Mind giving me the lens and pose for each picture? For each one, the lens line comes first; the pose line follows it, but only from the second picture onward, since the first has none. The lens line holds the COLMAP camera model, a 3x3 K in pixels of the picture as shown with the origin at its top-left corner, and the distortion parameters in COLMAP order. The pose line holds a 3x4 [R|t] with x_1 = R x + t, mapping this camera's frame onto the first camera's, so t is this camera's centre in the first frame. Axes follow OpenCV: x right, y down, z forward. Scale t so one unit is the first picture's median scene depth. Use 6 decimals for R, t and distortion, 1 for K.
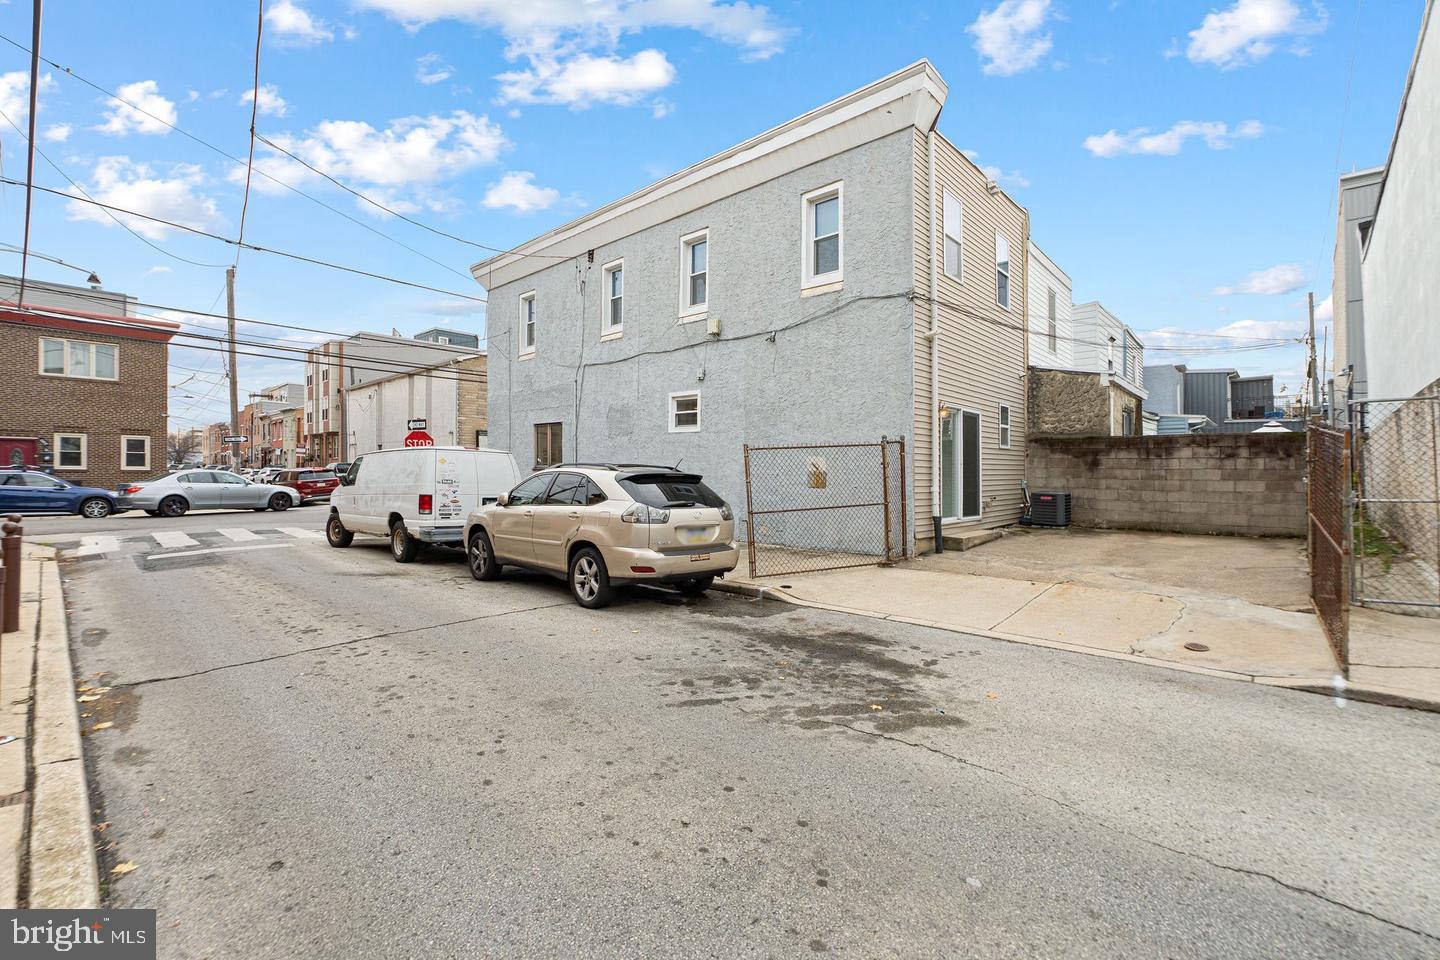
lens RADIAL K [[637.8, 0, 713.2], [0, 637.8, 468.3], [0, 0, 1]] dist [-0.013060, 0.003329]
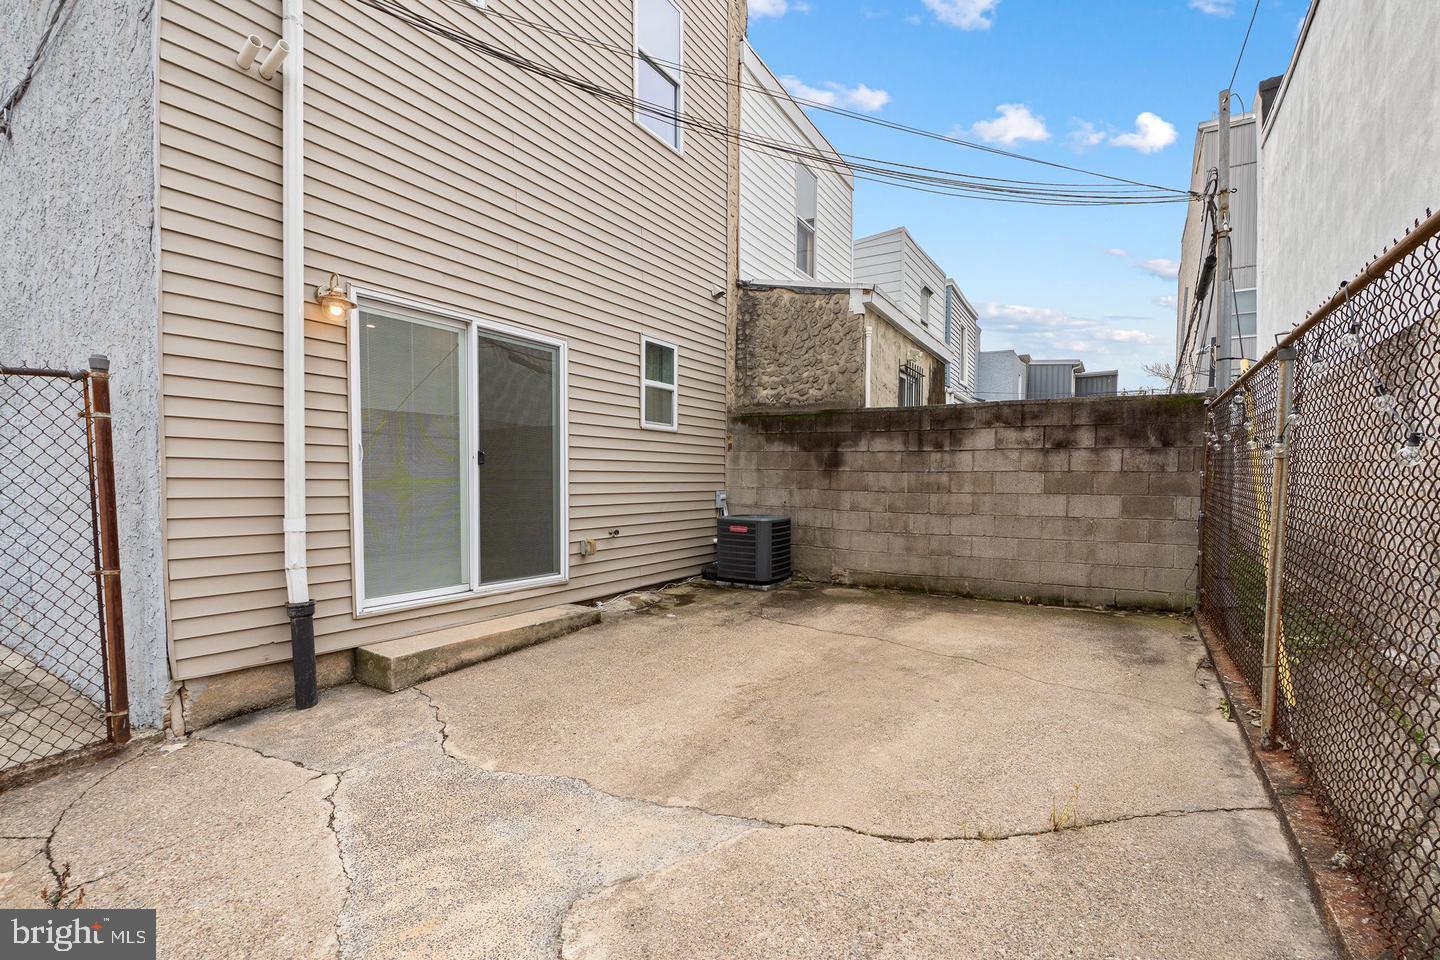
lens RADIAL K [[637.8, 0, 730.4], [0, 637.8, 518.2], [0, 0, 1]] dist [-0.013060, 0.003329]
pose [[0.982448, -0.010496, 0.186241, 0.456678], [-0.001758, 0.997851, 0.065506, 0.005285], [-0.186529, -0.064684, 0.980318, 0.542275]]
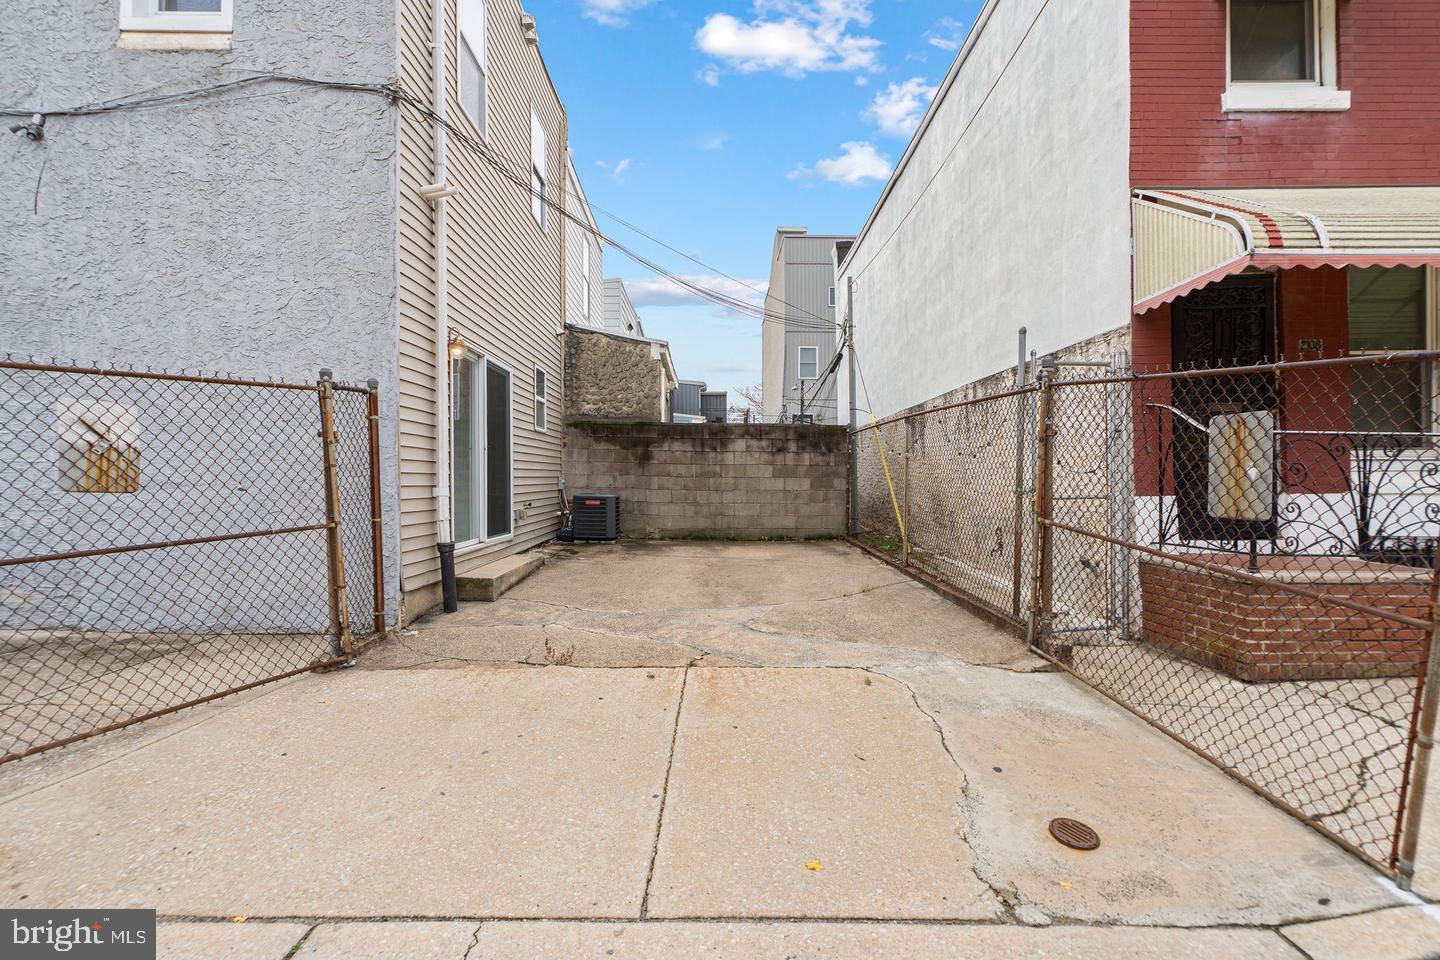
lens RADIAL K [[637.8, 0, 709.9], [0, 637.8, 491.8], [0, 0, 1]] dist [-0.013060, 0.003329]
pose [[0.728017, -0.013535, 0.685425, 0.131034], [-0.006469, 0.999625, 0.026610, 0.015450], [-0.685528, -0.023806, 0.727657, 0.408722]]
